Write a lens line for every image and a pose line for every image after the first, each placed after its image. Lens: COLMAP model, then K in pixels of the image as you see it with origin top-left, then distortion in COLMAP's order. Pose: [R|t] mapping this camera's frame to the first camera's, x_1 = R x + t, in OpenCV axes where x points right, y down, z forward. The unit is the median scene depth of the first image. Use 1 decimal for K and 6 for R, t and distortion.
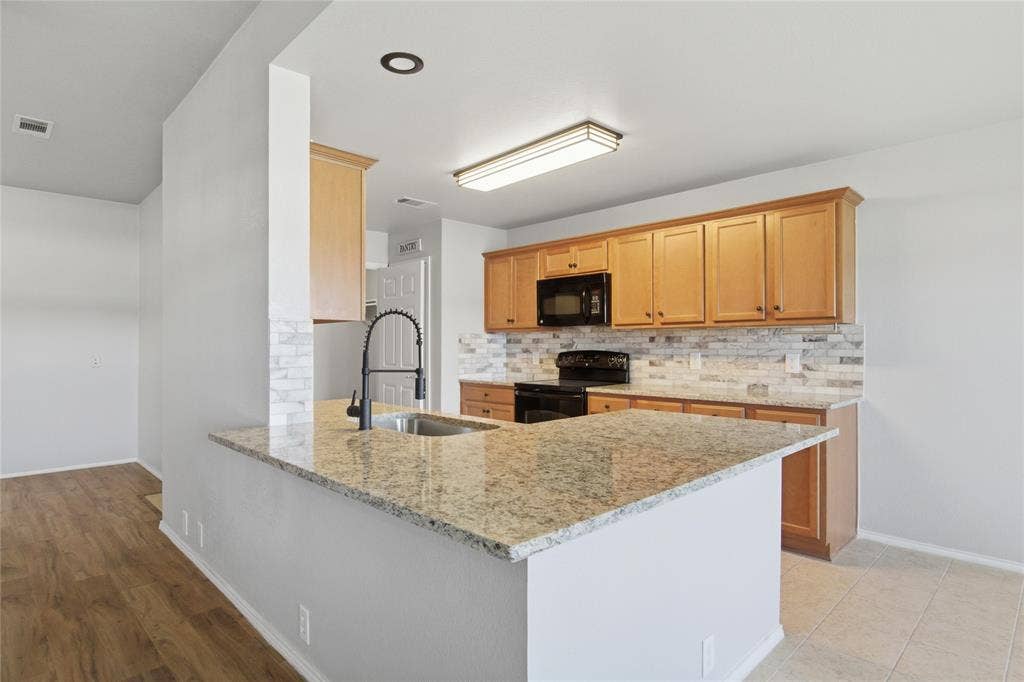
lens RADIAL K [[548.8, 0, 508.7], [0, 548.8, 339.4], [0, 0, 1]] dist [-0.000014, 0.000764]
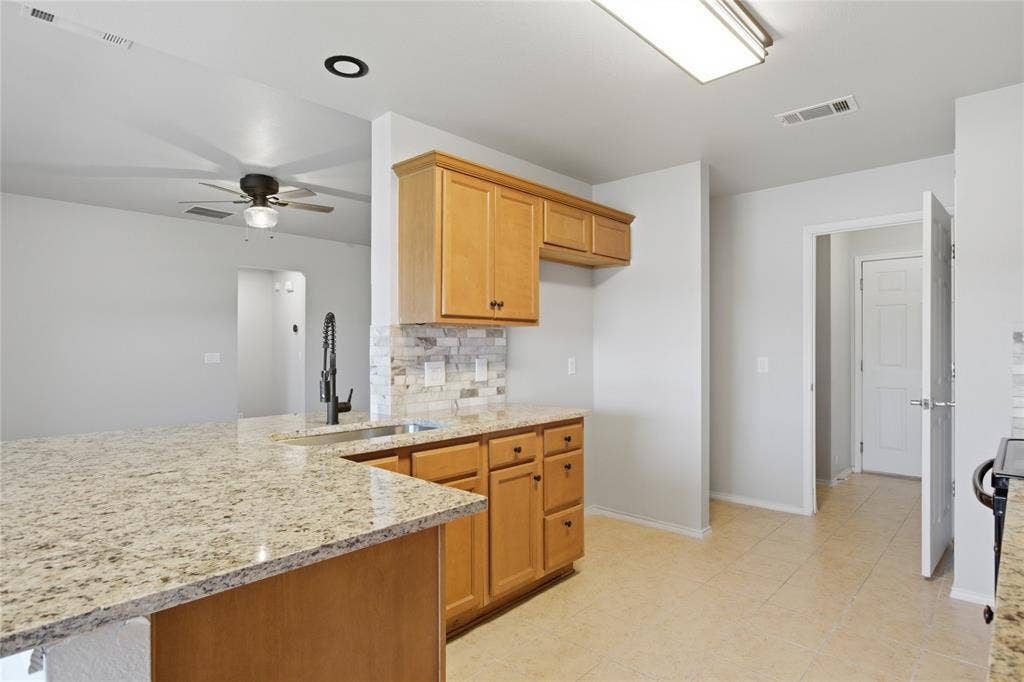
lens RADIAL K [[548.8, 0, 520.0], [0, 548.8, 345.6], [0, 0, 1]] dist [-0.000014, 0.000764]
pose [[0.058997, 0.000268, -0.998258, 0.455821], [0.012980, 0.999915, 0.001035, 0.005810], [0.998174, -0.013019, 0.058989, 0.687596]]
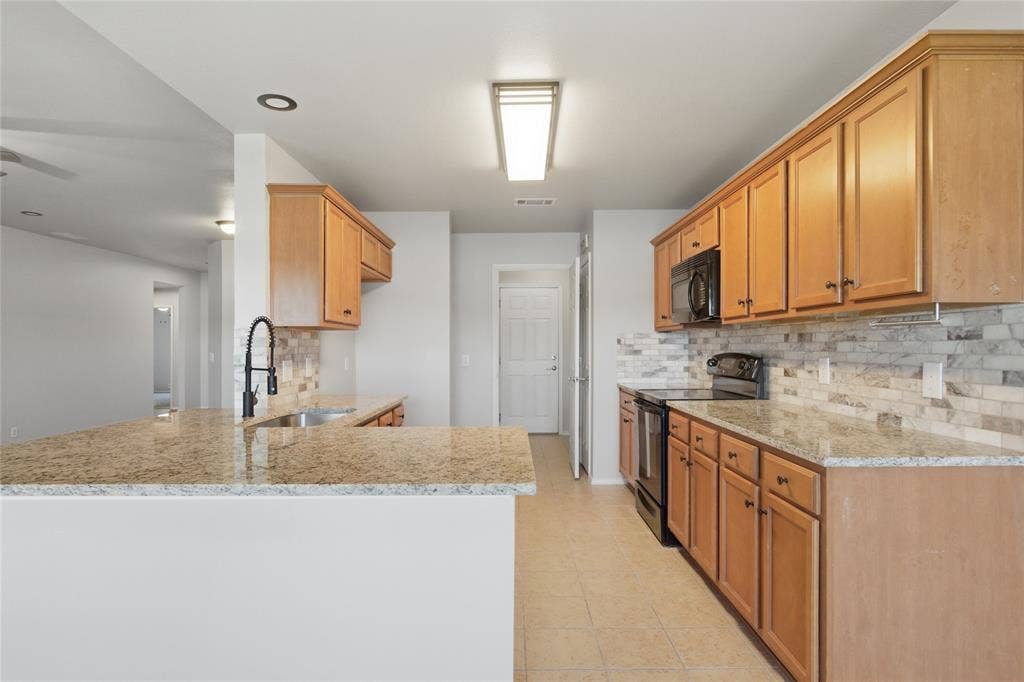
lens RADIAL K [[548.8, 0, 513.2], [0, 548.8, 345.4], [0, 0, 1]] dist [-0.000014, 0.000764]
pose [[0.714091, -0.001163, -0.700052, 0.536384], [0.008896, 0.999933, 0.007414, 0.001518], [0.699997, -0.011522, 0.714053, 0.287439]]
